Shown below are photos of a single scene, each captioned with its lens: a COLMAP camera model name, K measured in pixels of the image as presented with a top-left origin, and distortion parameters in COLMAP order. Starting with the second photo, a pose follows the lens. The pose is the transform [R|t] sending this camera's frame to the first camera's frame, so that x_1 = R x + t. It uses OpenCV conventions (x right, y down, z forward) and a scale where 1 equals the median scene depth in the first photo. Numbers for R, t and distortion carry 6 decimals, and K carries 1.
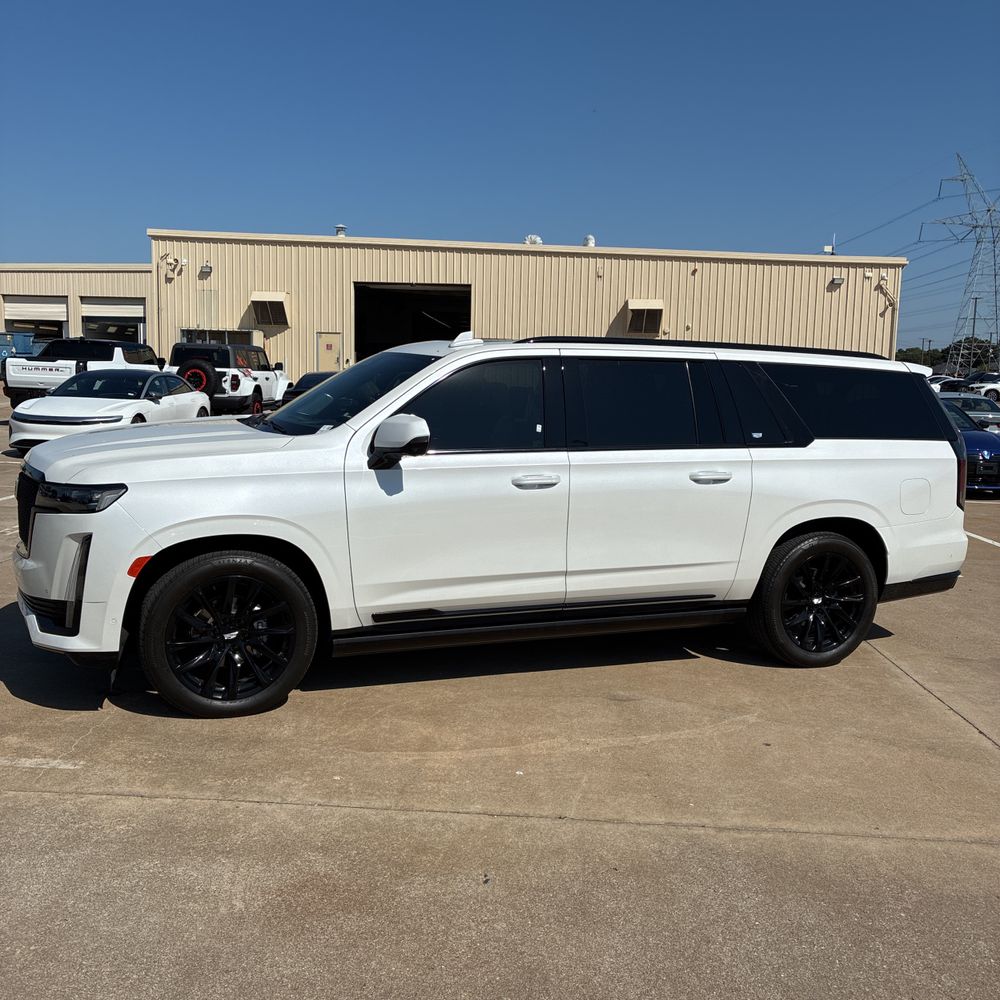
lens RADIAL K [[1025.4, 0, 483.0], [0, 1025.4, 507.7], [0, 0, 1]] dist [0.012263, 0.014665]
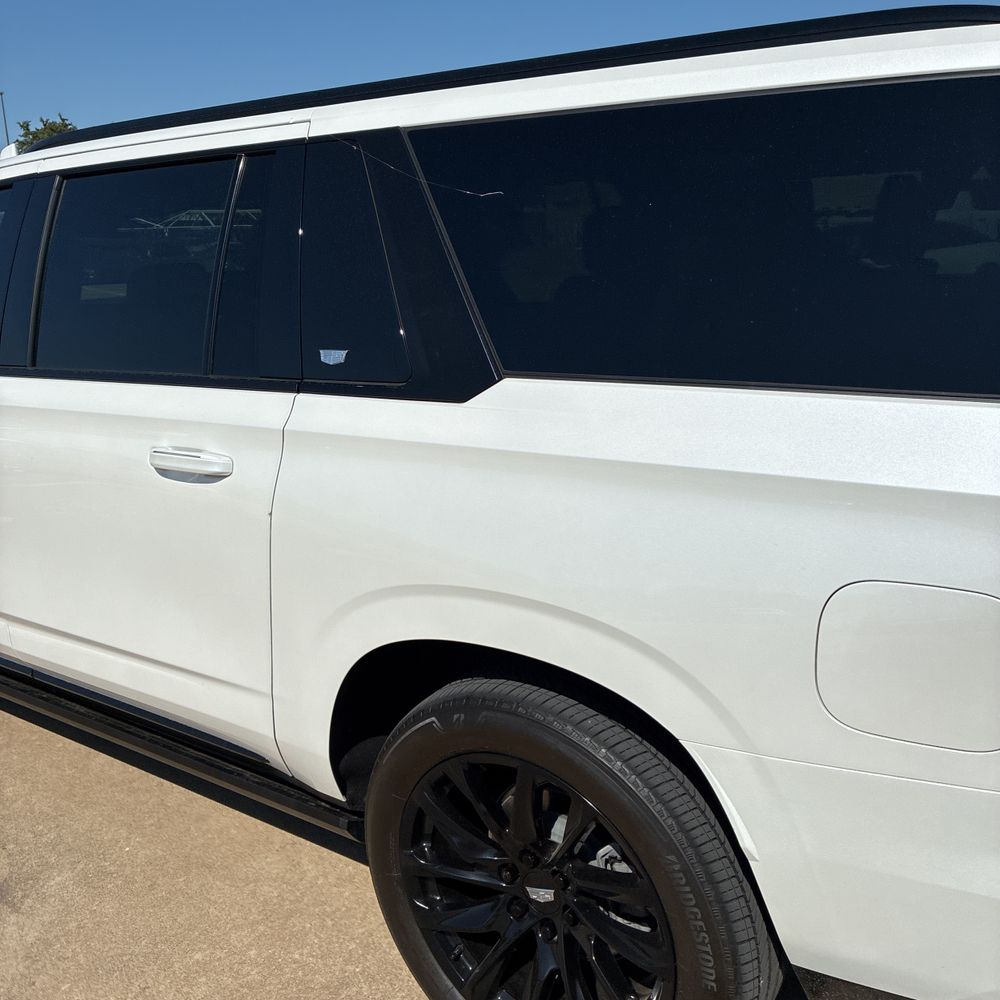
lens RADIAL K [[1012.5, 0, 500.0], [0, 1012.5, 500.0], [0, 0, 1]] dist [0.012487, 0.008518]
pose [[0.550387, 0.163508, -0.818743, 0.161014], [-0.058786, 0.985792, 0.157350, -0.022203], [0.832838, -0.038473, 0.552178, 0.239298]]
